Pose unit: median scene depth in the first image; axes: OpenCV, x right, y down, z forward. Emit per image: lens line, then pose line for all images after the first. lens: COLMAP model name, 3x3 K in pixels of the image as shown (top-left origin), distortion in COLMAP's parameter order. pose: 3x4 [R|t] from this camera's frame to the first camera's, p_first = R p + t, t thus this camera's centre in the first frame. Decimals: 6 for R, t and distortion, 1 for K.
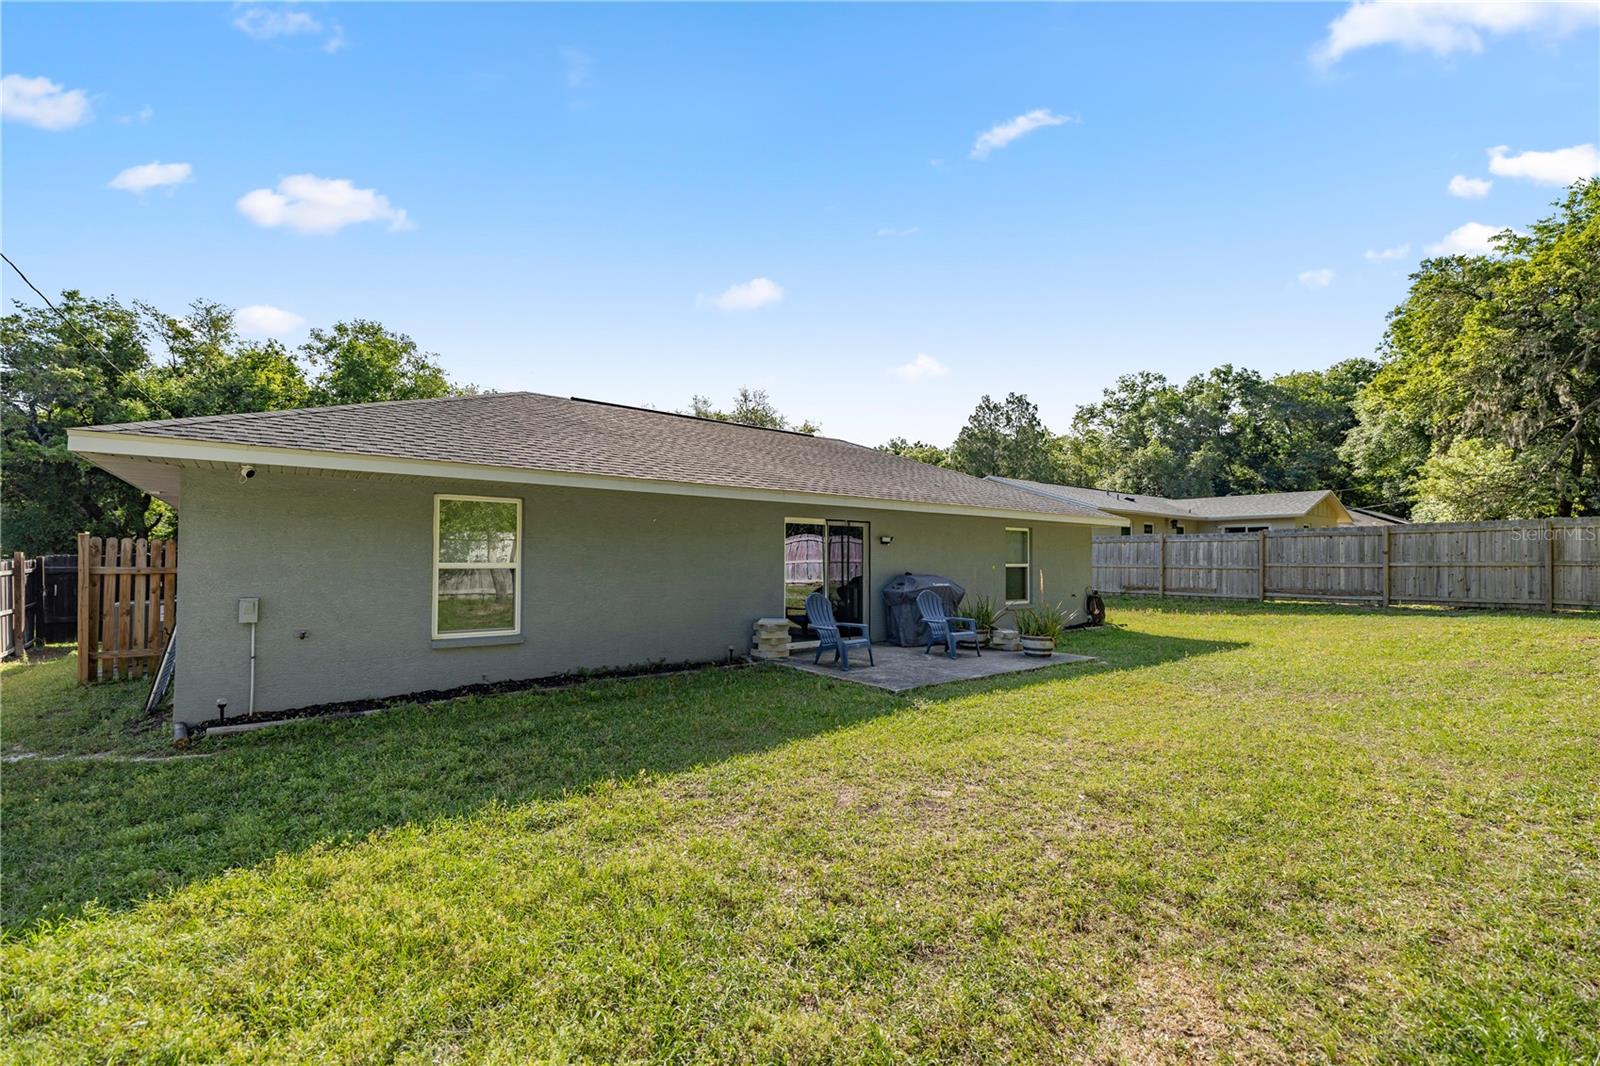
lens RADIAL K [[676.0, 0, 810.8], [0, 676.0, 542.2], [0, 0, 1]] dist [0.002428, 0.000313]
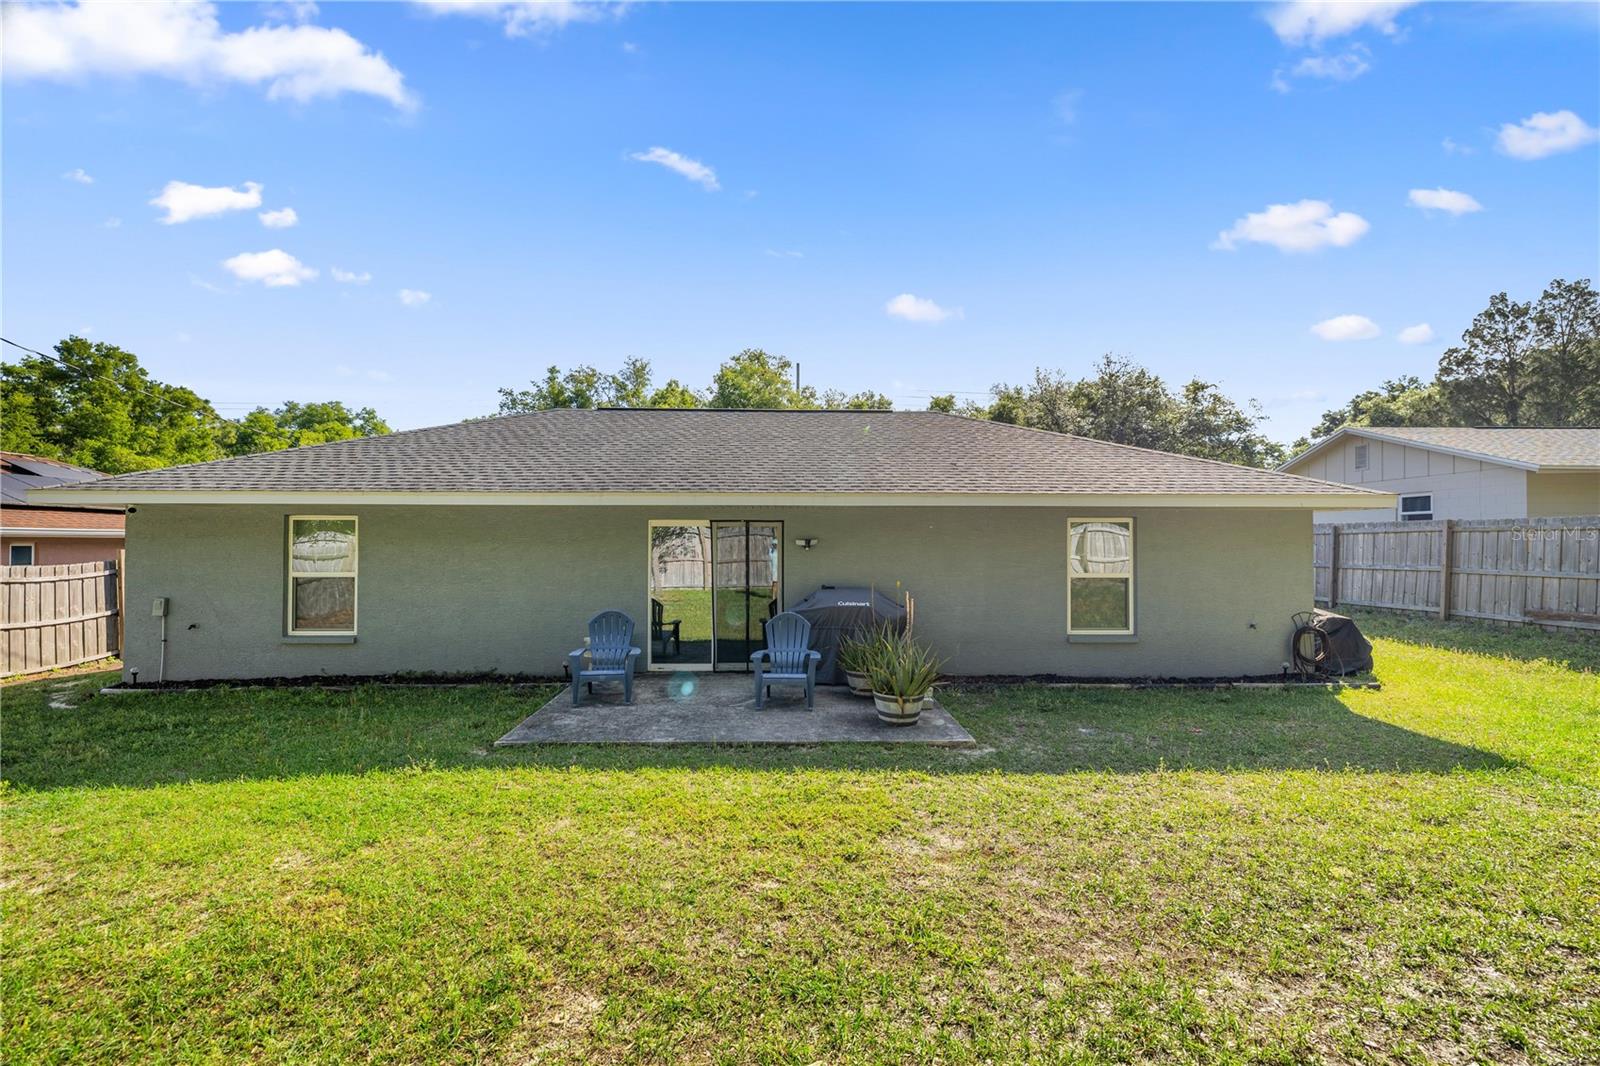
lens RADIAL K [[676.0, 0, 803.1], [0, 676.0, 534.4], [0, 0, 1]] dist [0.002428, 0.000313]
pose [[0.794298, -0.010628, -0.607436, 0.679700], [0.018019, 0.999819, 0.006069, -0.021162], [0.607262, -0.015767, 0.794346, 0.442005]]
